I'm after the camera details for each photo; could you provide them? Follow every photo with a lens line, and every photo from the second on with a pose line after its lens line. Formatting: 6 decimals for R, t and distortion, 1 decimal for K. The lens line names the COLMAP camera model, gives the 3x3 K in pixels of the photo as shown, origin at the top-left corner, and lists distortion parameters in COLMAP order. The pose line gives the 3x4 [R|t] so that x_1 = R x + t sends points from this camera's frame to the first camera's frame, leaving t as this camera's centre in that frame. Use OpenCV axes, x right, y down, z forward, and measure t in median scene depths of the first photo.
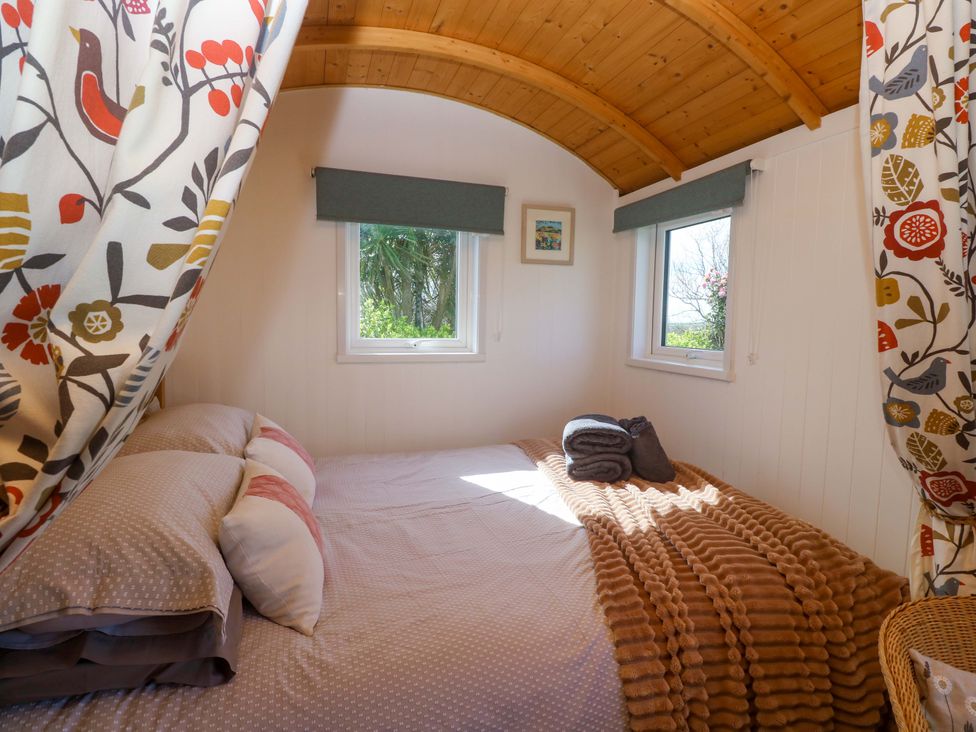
lens RADIAL K [[512.7, 0, 487.8], [0, 512.7, 349.1], [0, 0, 1]] dist [0.002804, -0.012493]
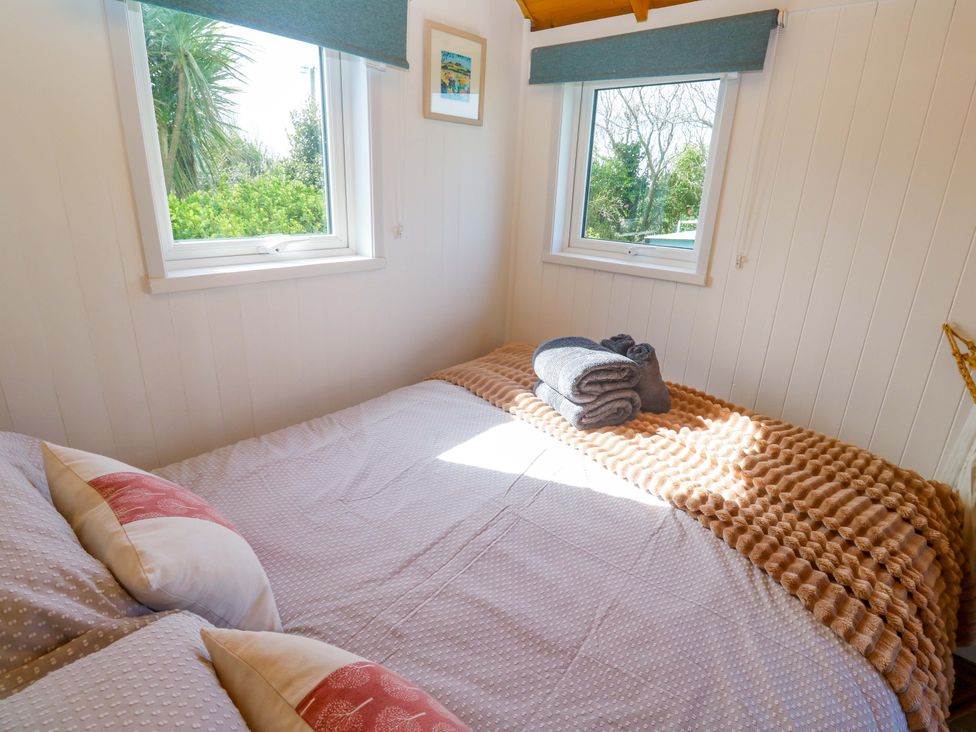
lens RADIAL K [[512.7, 0, 494.2], [0, 512.7, 358.6], [0, 0, 1]] dist [0.002804, -0.012493]
pose [[0.859225, -0.145615, 0.490438, -0.255765], [0.004233, 0.960629, 0.277802, -0.056278], [-0.511581, -0.236618, 0.826013, 0.354622]]
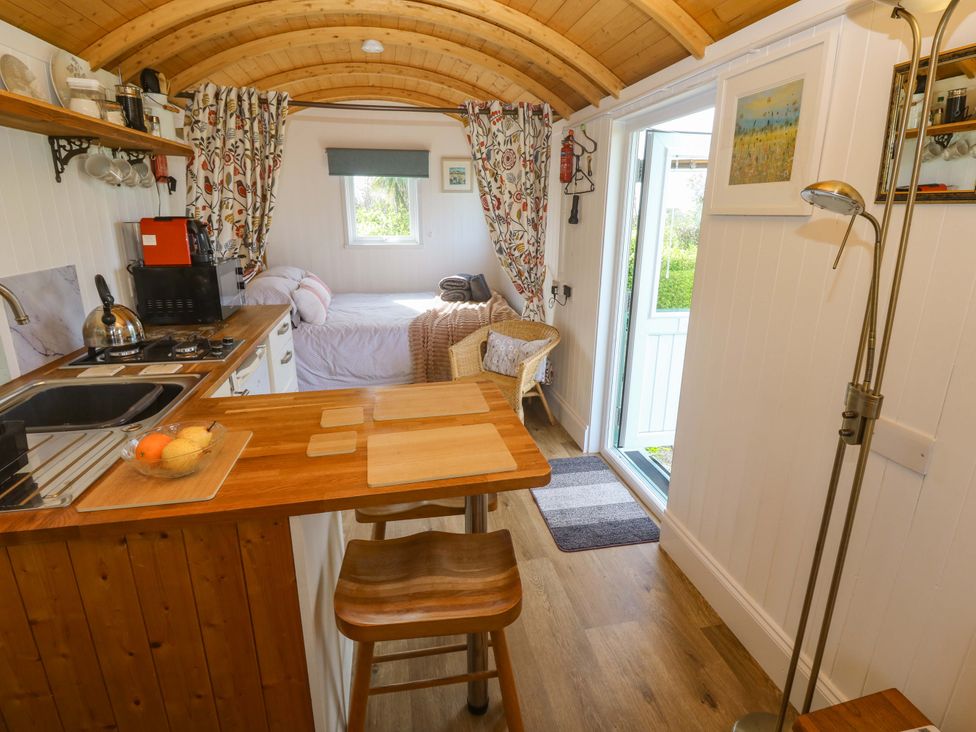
lens RADIAL K [[512.7, 0, 498.5], [0, 512.7, 360.6], [0, 0, 1]] dist [0.002804, -0.012493]
pose [[0.994203, 0.018306, -0.105946, 0.516566], [0.006798, 0.972722, 0.231872, -0.010339], [0.107301, -0.231248, 0.966960, -0.963791]]
